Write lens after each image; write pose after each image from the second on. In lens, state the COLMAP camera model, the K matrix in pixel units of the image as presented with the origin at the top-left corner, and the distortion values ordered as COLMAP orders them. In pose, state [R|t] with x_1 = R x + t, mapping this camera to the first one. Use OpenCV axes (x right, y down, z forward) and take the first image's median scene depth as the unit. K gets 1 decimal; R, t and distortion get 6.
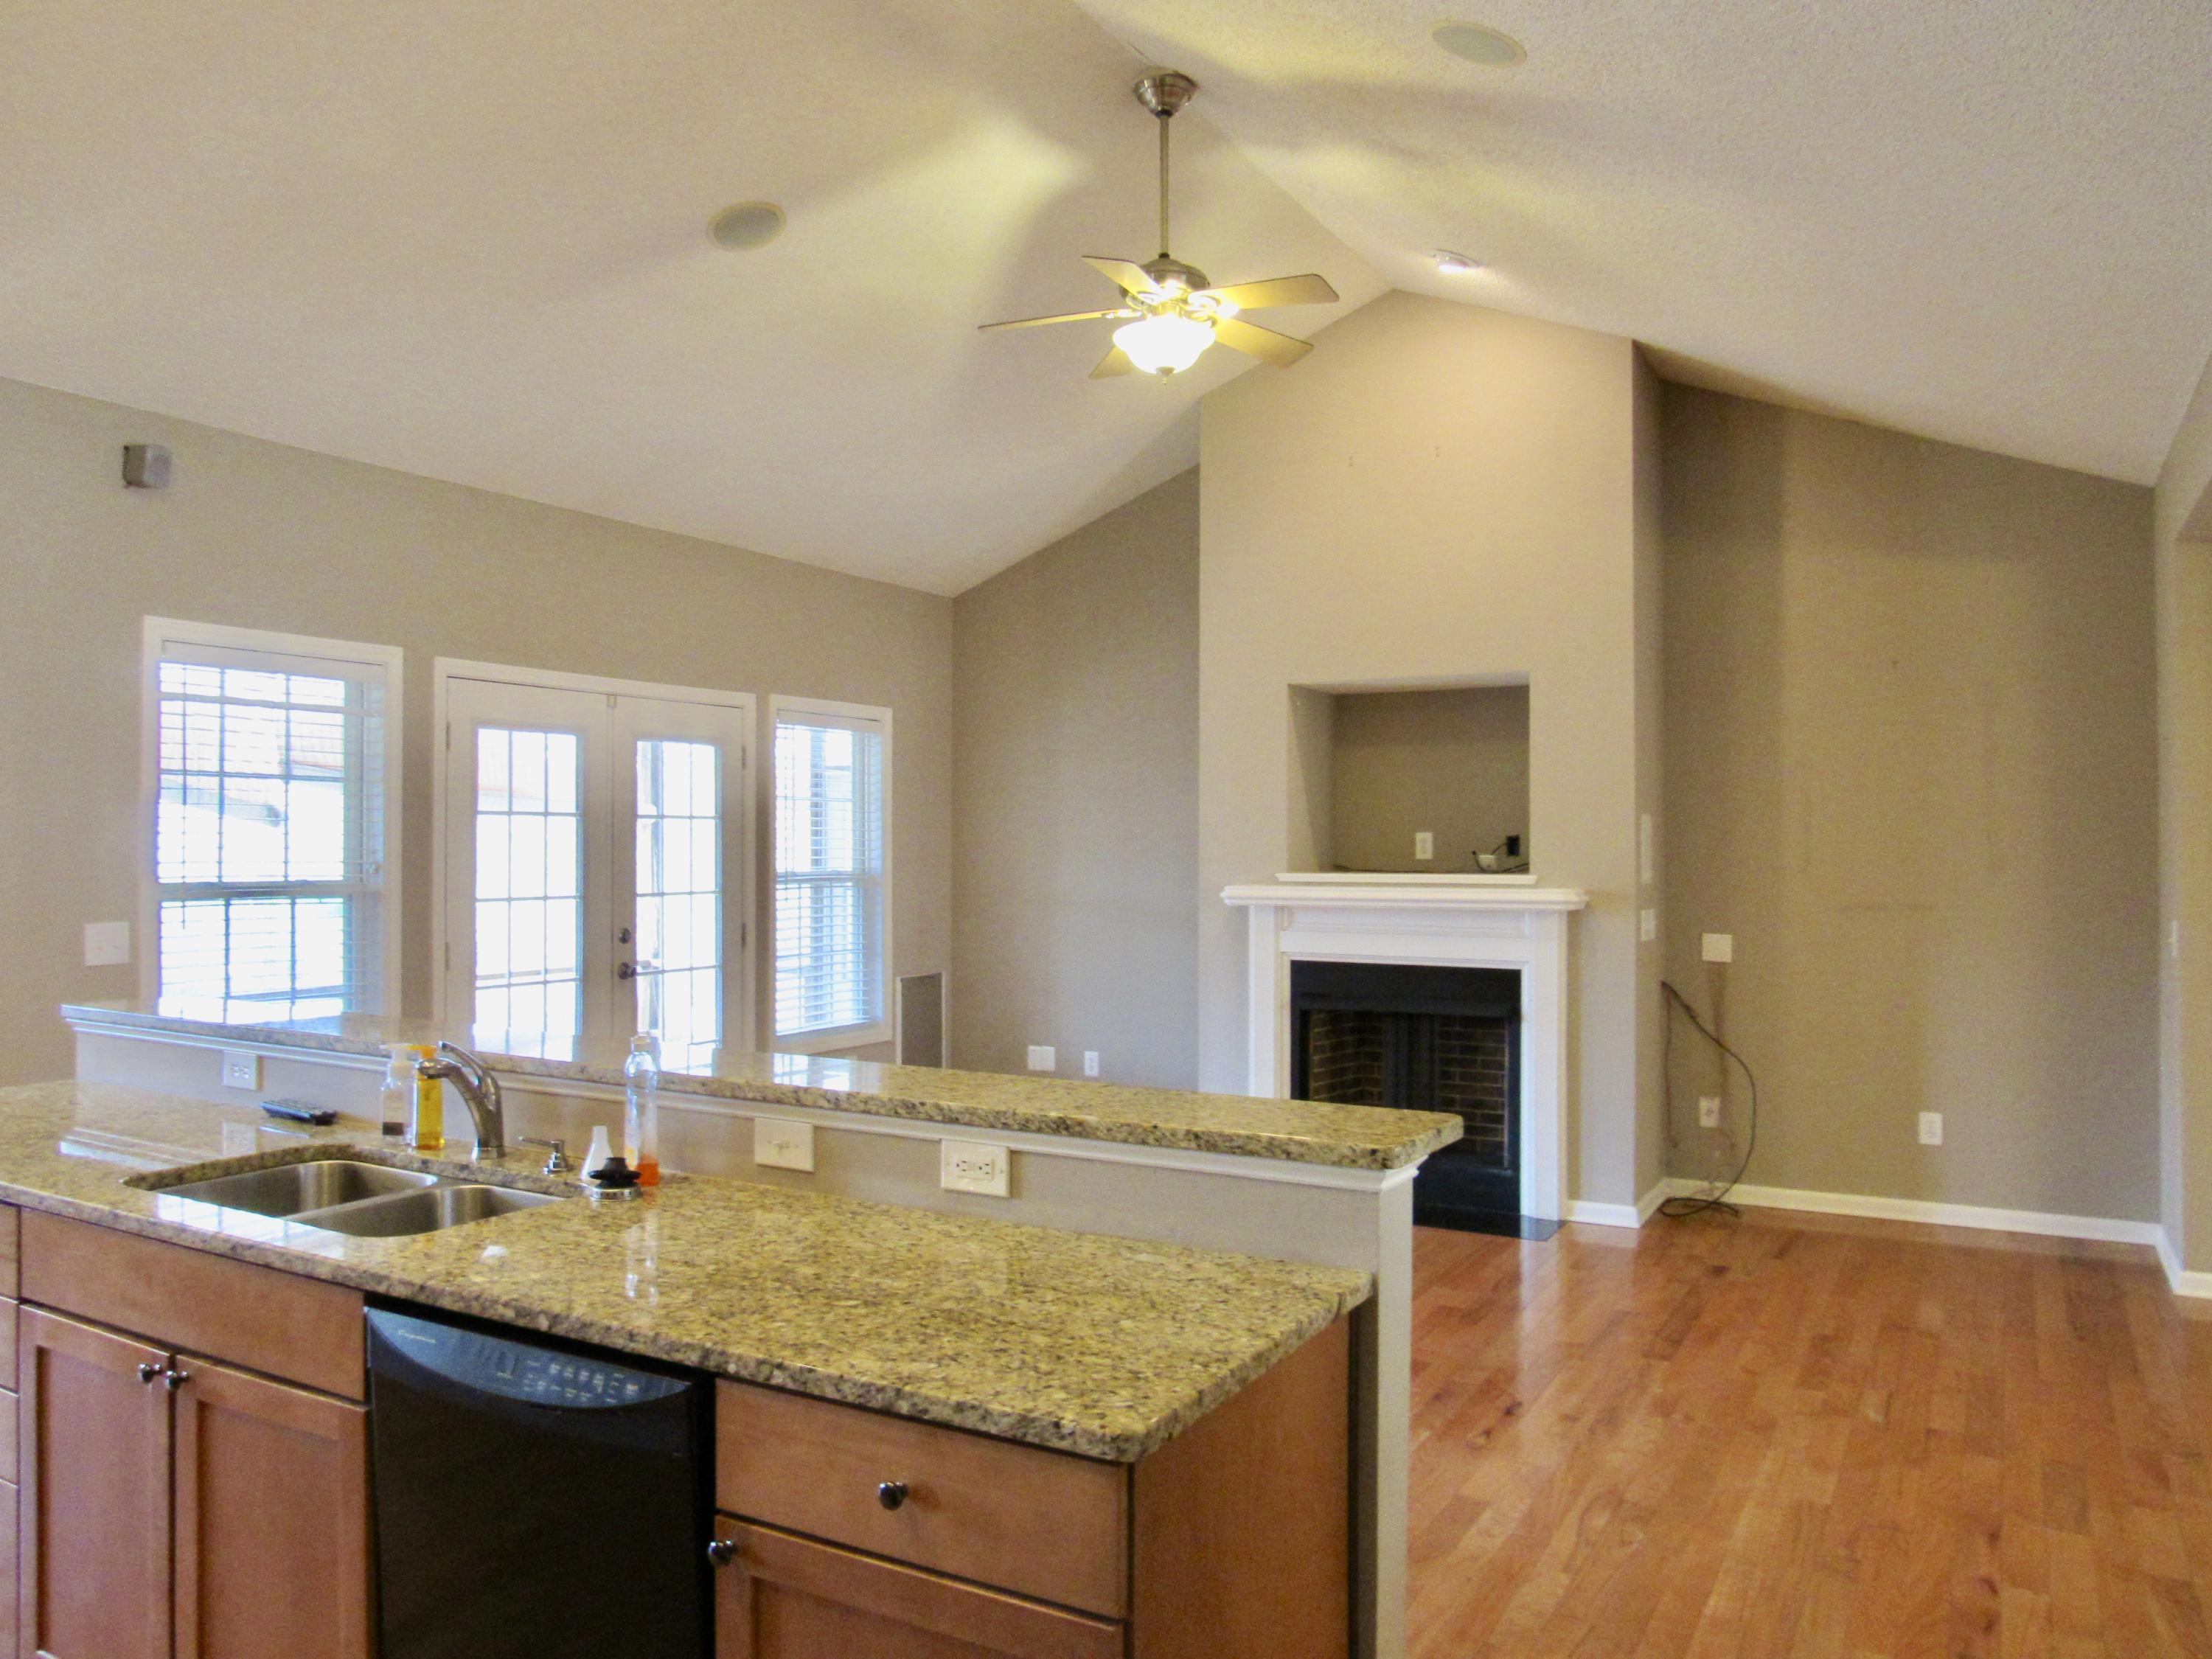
lens RADIAL K [[1557.8, 0, 1106.0], [0, 1557.8, 829.5], [0, 0, 1]] dist [-0.049275, 0.001278]
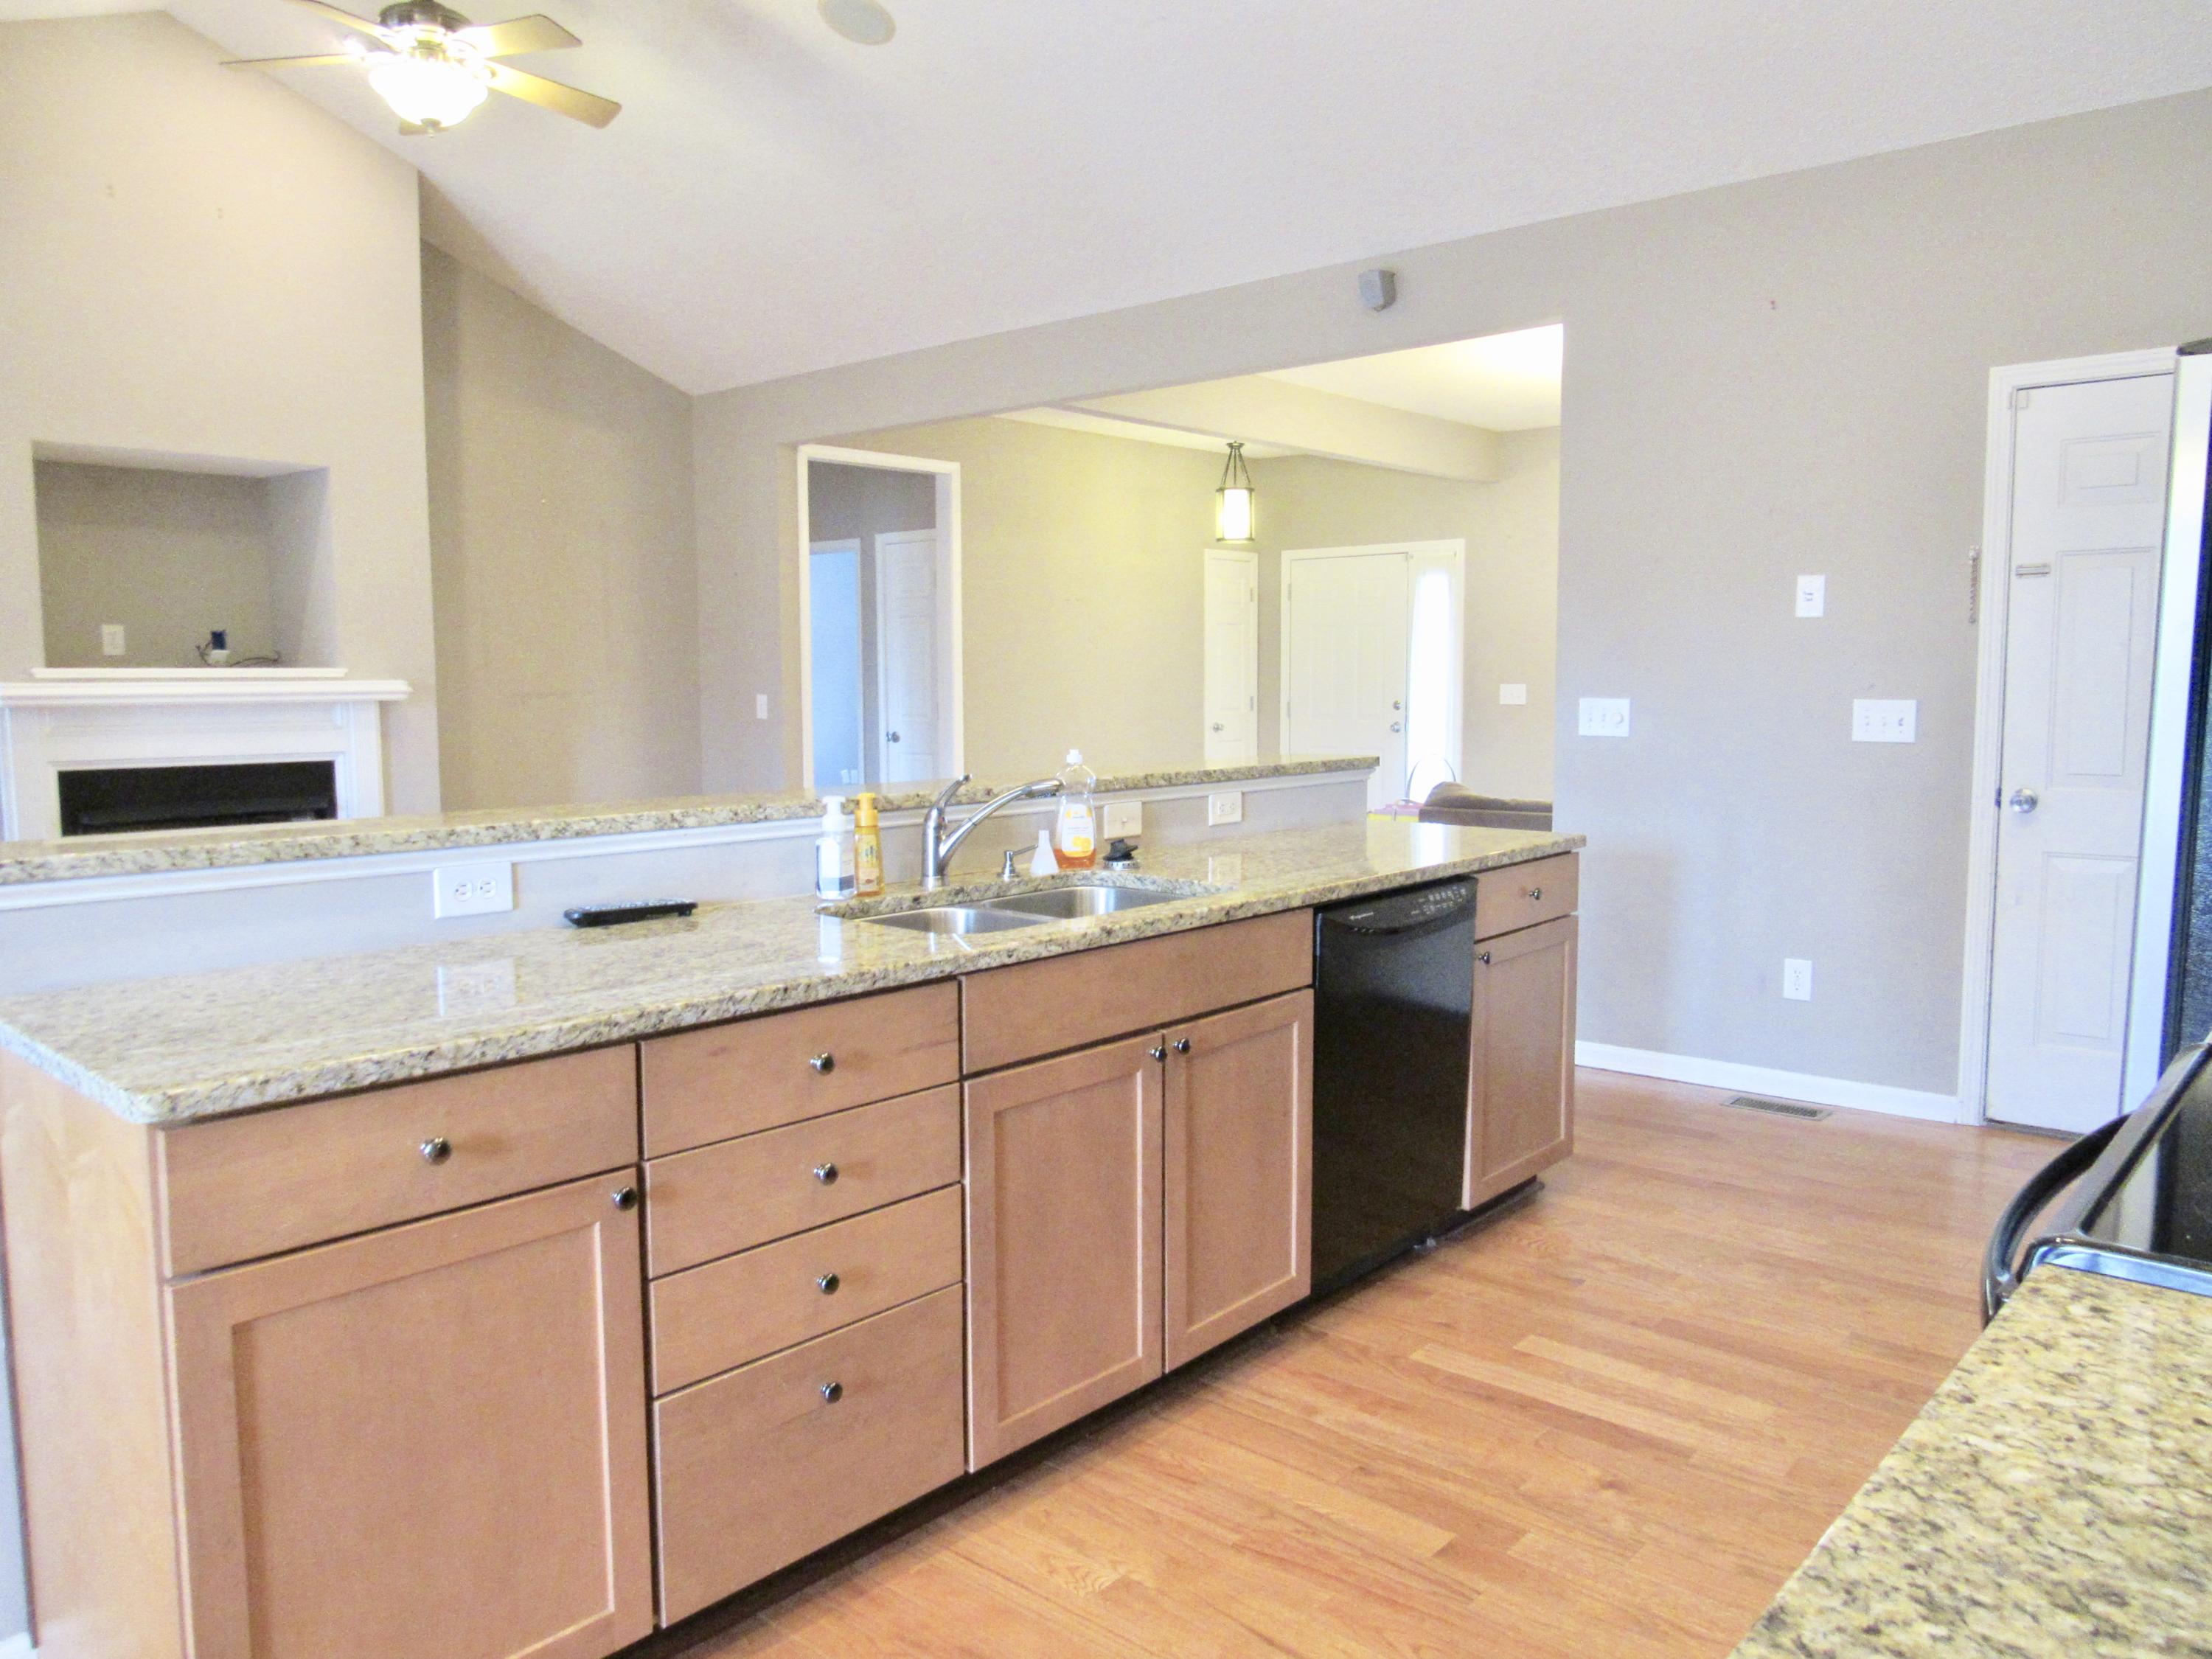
lens RADIAL K [[1557.8, 0, 1106.0], [0, 1557.8, 829.5], [0, 0, 1]] dist [-0.049275, 0.001278]
pose [[0.200936, -0.096608, 0.974829, -0.637967], [-0.009890, 0.994874, 0.100633, 0.029205], [-0.979555, -0.029862, 0.198950, 0.300657]]
